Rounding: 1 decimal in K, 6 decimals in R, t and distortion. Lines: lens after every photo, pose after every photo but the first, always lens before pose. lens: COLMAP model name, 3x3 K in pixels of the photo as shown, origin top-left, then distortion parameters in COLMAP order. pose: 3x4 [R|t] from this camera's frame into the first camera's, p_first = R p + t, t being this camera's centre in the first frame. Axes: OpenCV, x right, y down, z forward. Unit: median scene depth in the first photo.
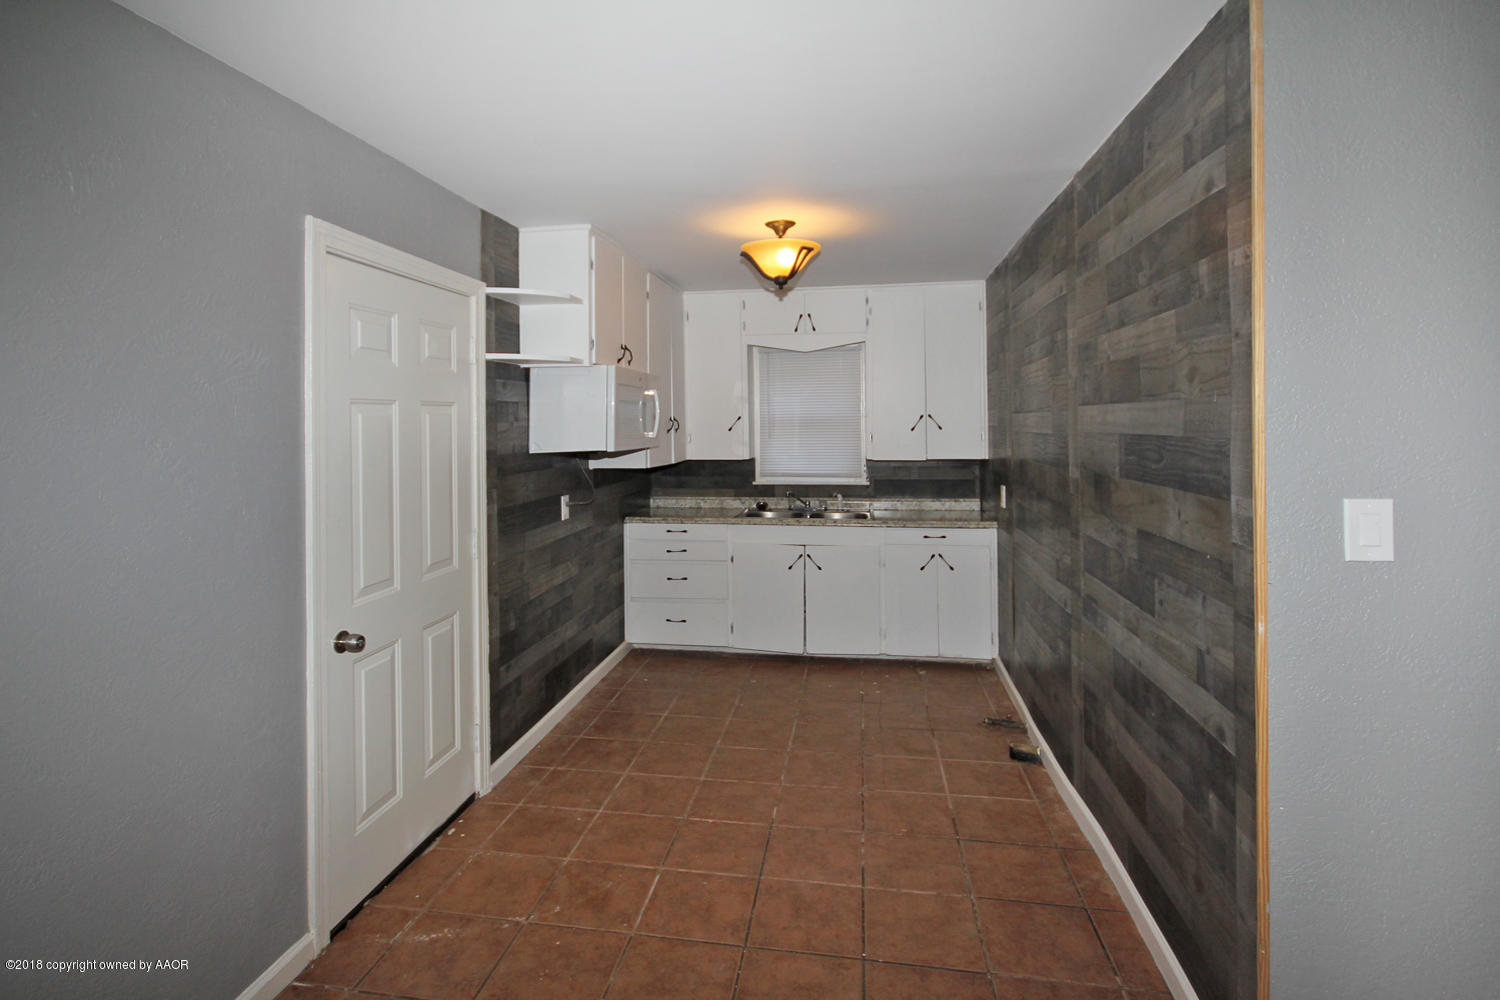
lens RADIAL K [[689.9, 0, 751.3], [0, 689.9, 414.5], [0, 0, 1]] dist [-0.000575, 0.000142]
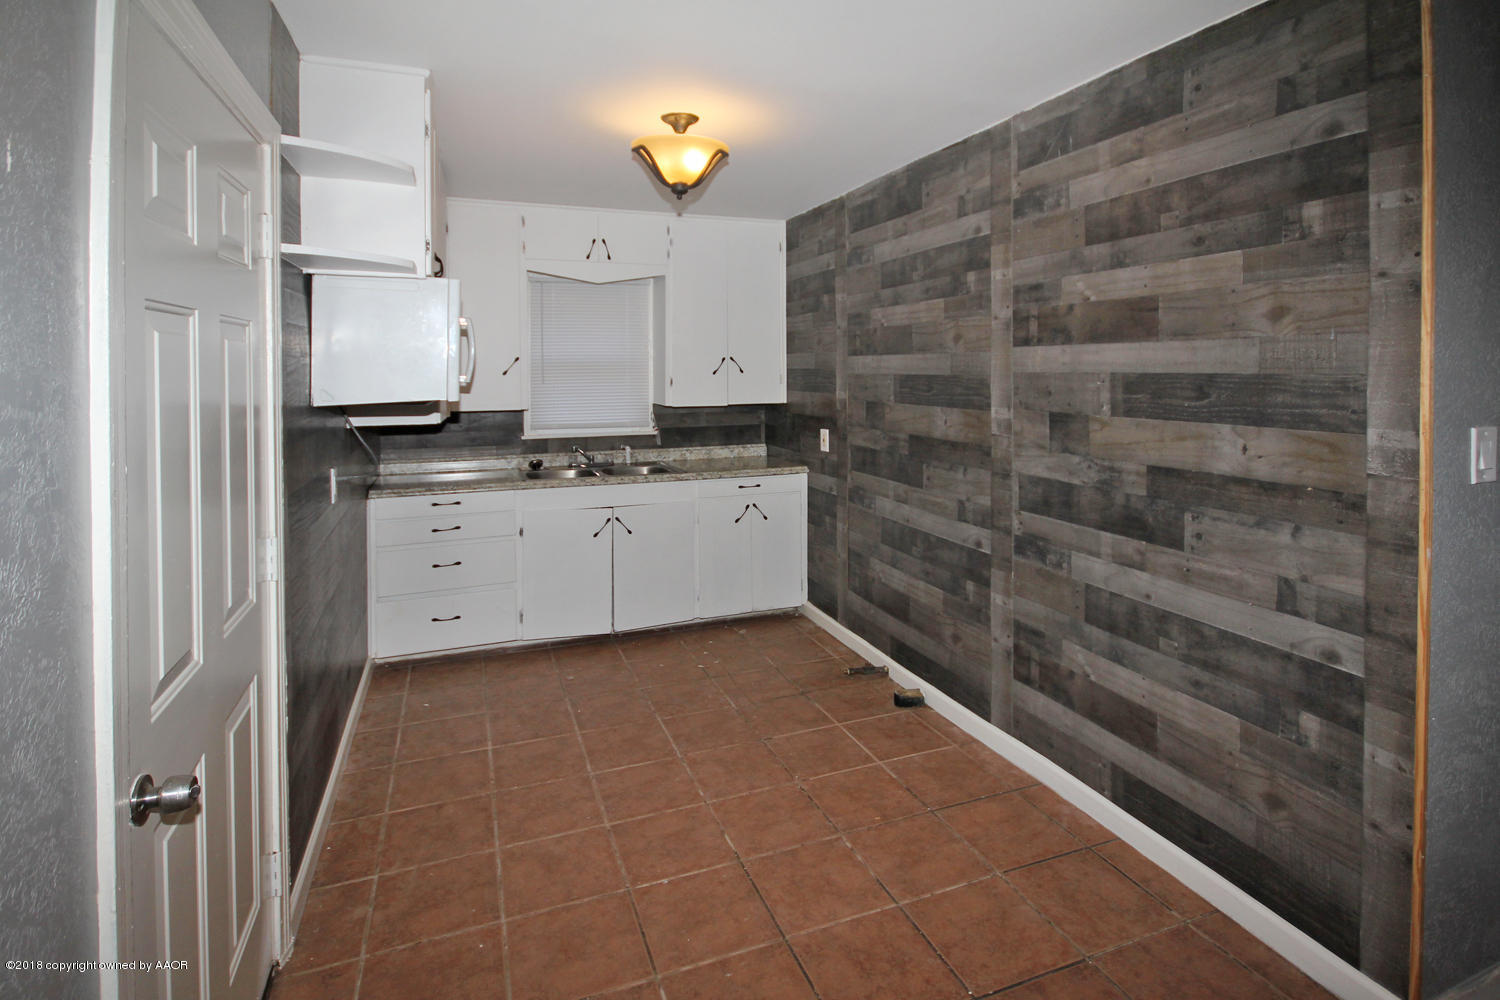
lens RADIAL K [[688.5, 0, 698.4], [0, 688.5, 373.8], [0, 0, 1]] dist [0.000530, 0.000190]
pose [[0.879149, 0.002665, 0.476540, -0.324021], [-0.010271, 0.999858, 0.013357, 0.014179], [-0.476437, -0.016637, 0.879051, 0.266230]]
